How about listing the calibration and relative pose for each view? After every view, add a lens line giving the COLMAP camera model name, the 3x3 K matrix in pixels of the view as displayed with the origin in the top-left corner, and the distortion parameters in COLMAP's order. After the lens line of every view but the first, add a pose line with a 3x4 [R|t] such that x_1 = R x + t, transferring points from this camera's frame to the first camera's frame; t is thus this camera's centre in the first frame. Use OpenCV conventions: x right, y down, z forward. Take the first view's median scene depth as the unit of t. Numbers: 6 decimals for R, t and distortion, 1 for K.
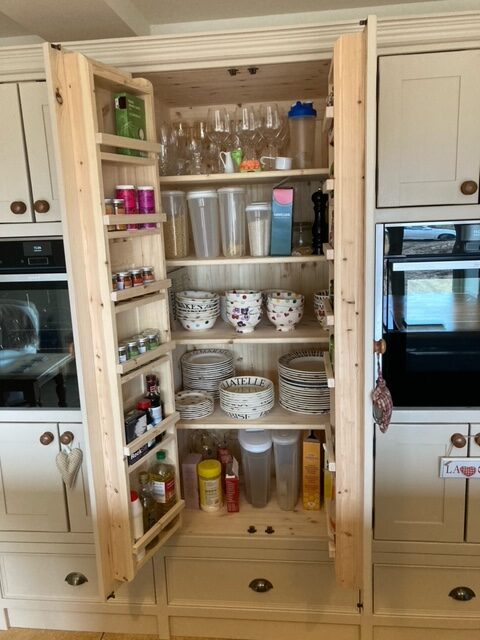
lens RADIAL K [[489.7, 0, 248.8], [0, 489.7, 327.8], [0, 0, 1]] dist [0.000126, 0.005078]
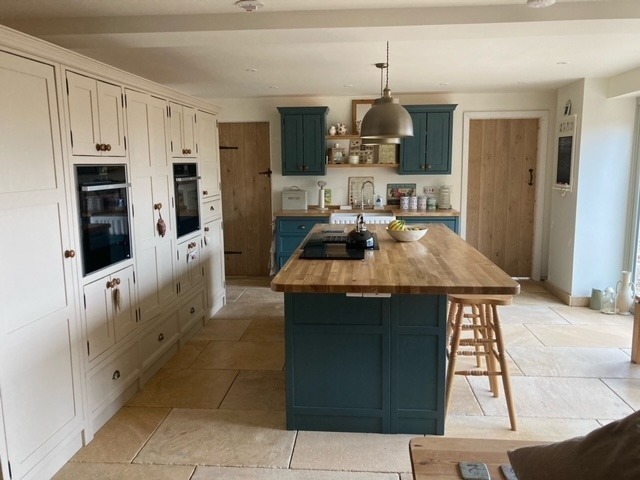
lens RADIAL K [[528.6, 0, 324.5], [0, 528.6, 243.3], [0, 0, 1]] dist [0.036406, -0.026166]
pose [[-0.009402, -0.115819, 0.993226, -2.197718], [0.203395, 0.972284, 0.115302, 0.030185], [-0.979052, 0.203101, 0.014416, 0.230781]]
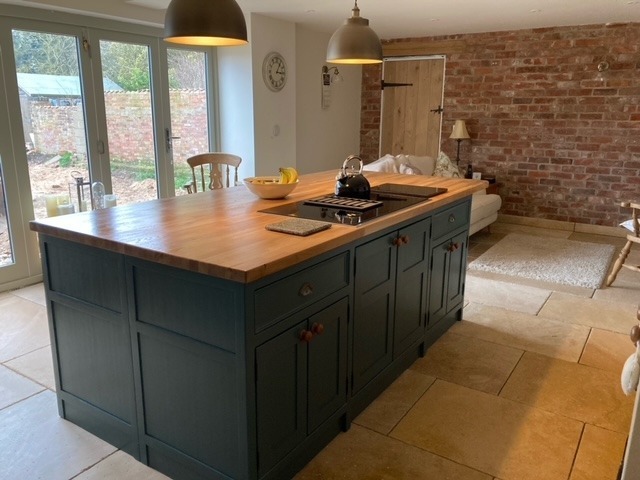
lens RADIAL K [[528.6, 0, 313.4], [0, 528.6, 226.7], [0, 0, 1]] dist [0.036406, -0.026166]
pose [[-0.485219, 0.225513, -0.844811, 1.456573], [-0.153235, 0.929287, 0.336074, -0.154271], [0.860861, 0.292524, -0.416351, 0.765404]]
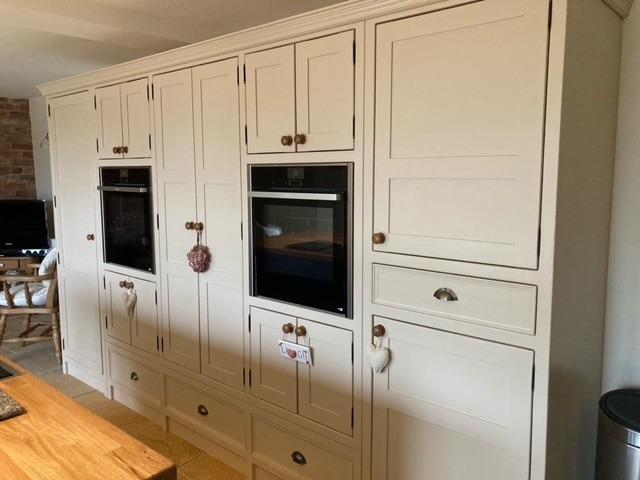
lens RADIAL K [[528.6, 0, 315.3], [0, 528.6, 228.6], [0, 0, 1]] dist [0.036406, -0.026166]
pose [[0.802625, 0.094607, -0.588934, 1.188302], [-0.128573, 0.991572, -0.015938, -0.020743], [0.582463, 0.088513, 0.808024, -0.119806]]
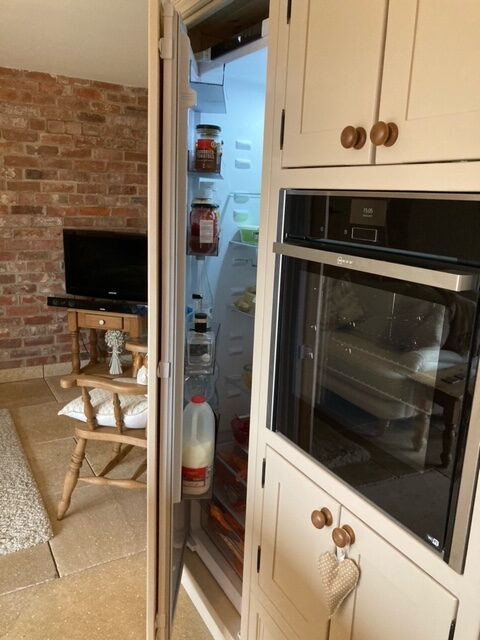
lens RADIAL K [[528.6, 0, 242.0], [0, 528.6, 325.0], [0, 0, 1]] dist [0.036406, -0.026166]
pose [[0.561779, 0.251638, -0.788088, 0.000271], [-0.210006, 0.964790, 0.158358, -0.096048], [0.800189, 0.076541, 0.594844, 0.498561]]
